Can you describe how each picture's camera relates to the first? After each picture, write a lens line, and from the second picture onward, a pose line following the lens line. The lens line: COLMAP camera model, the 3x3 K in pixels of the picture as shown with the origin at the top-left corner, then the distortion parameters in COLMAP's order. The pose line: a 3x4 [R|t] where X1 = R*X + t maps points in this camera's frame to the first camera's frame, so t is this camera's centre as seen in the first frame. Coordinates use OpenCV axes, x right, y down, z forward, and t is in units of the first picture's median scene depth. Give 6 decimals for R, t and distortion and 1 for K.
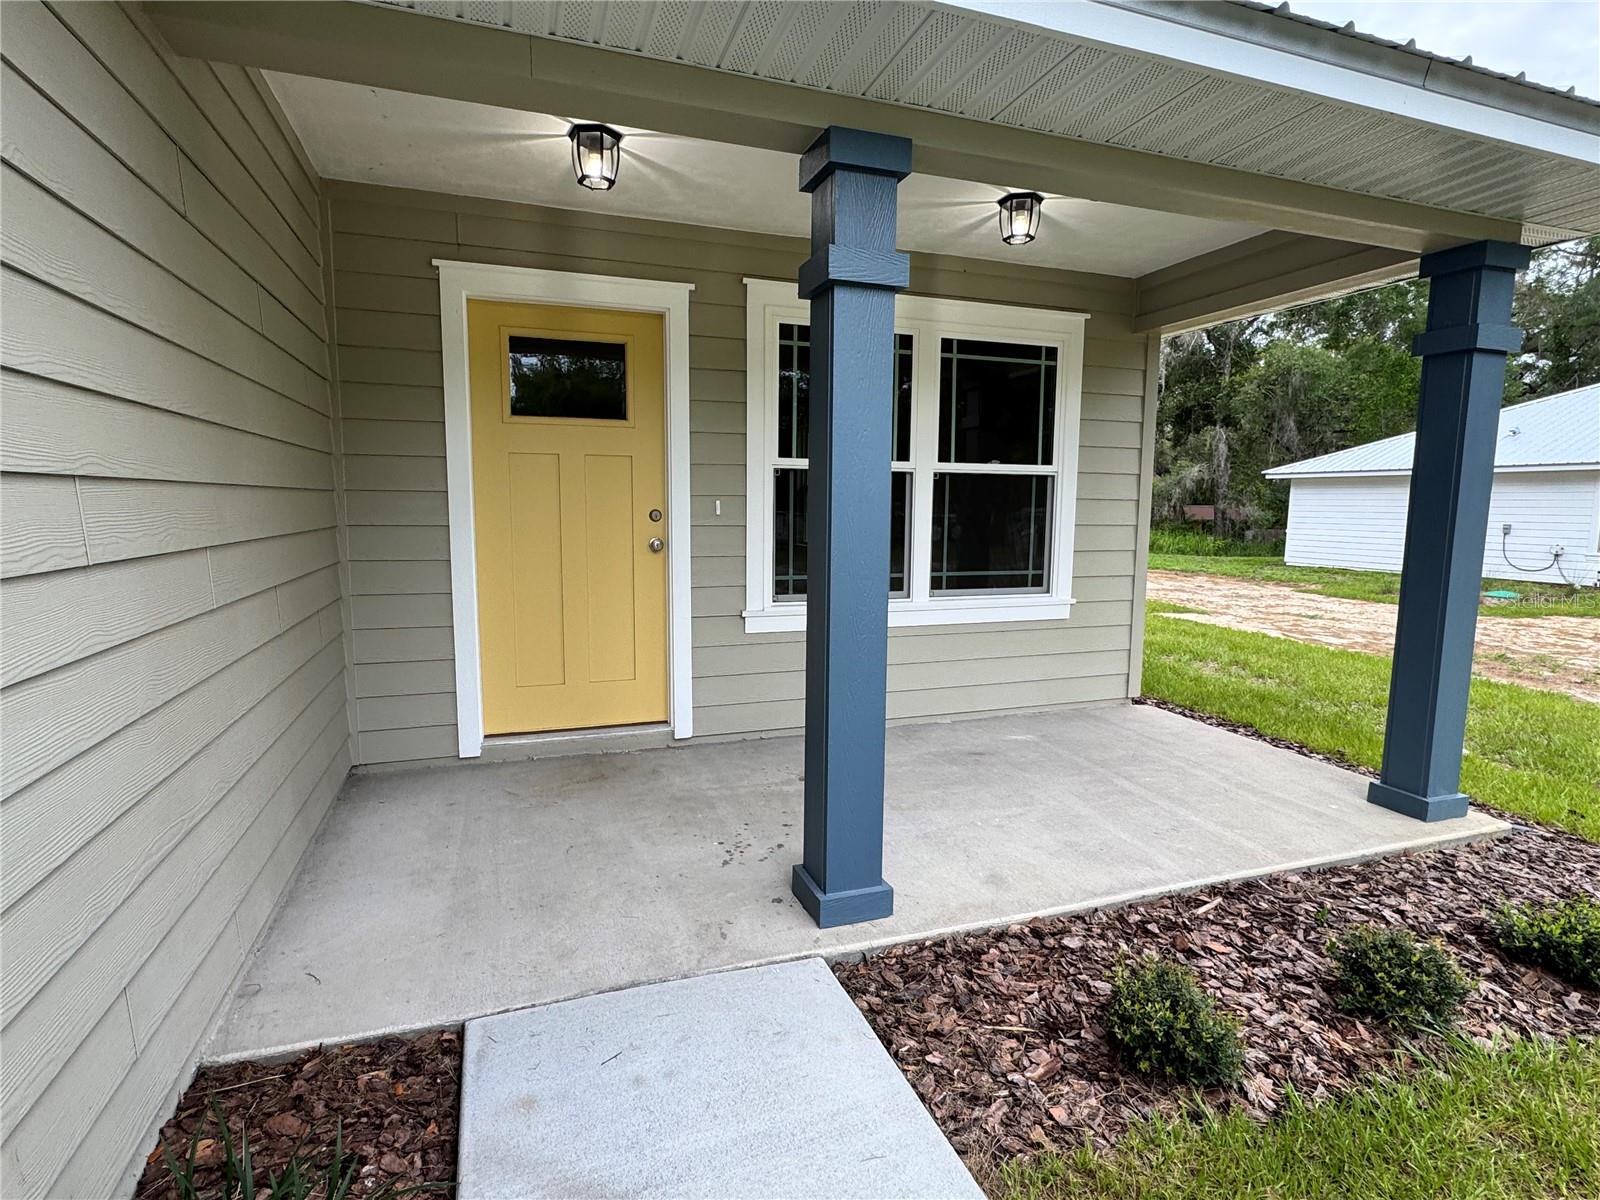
lens RADIAL K [[803.5, 0, 800.0], [0, 803.5, 600.0], [0, 0, 1]] dist [-0.000631, -0.000237]
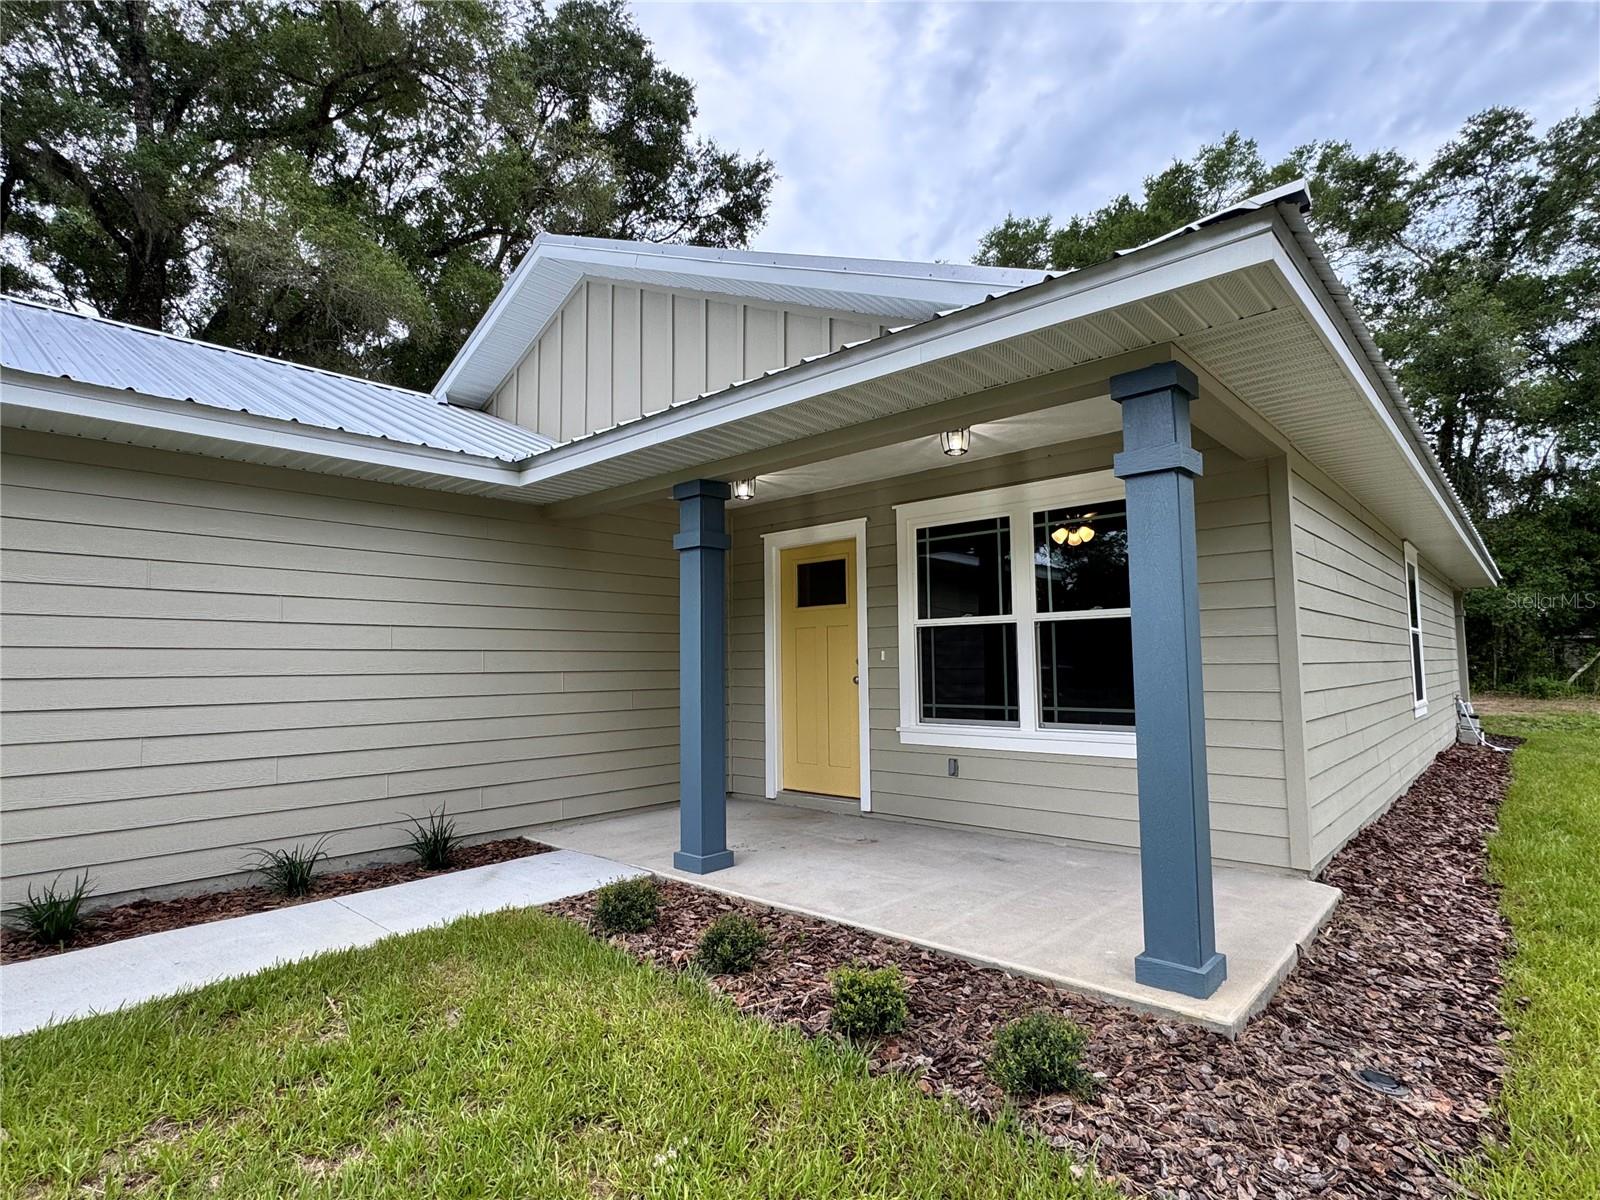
lens RADIAL K [[803.5, 0, 800.0], [0, 803.5, 600.0], [0, 0, 1]] dist [-0.000631, -0.000237]
pose [[0.491514, -0.083458, -0.866862, 1.199628], [-0.081301, 0.986653, -0.141089, 0.006959], [0.867067, 0.139824, 0.478168, 0.143166]]
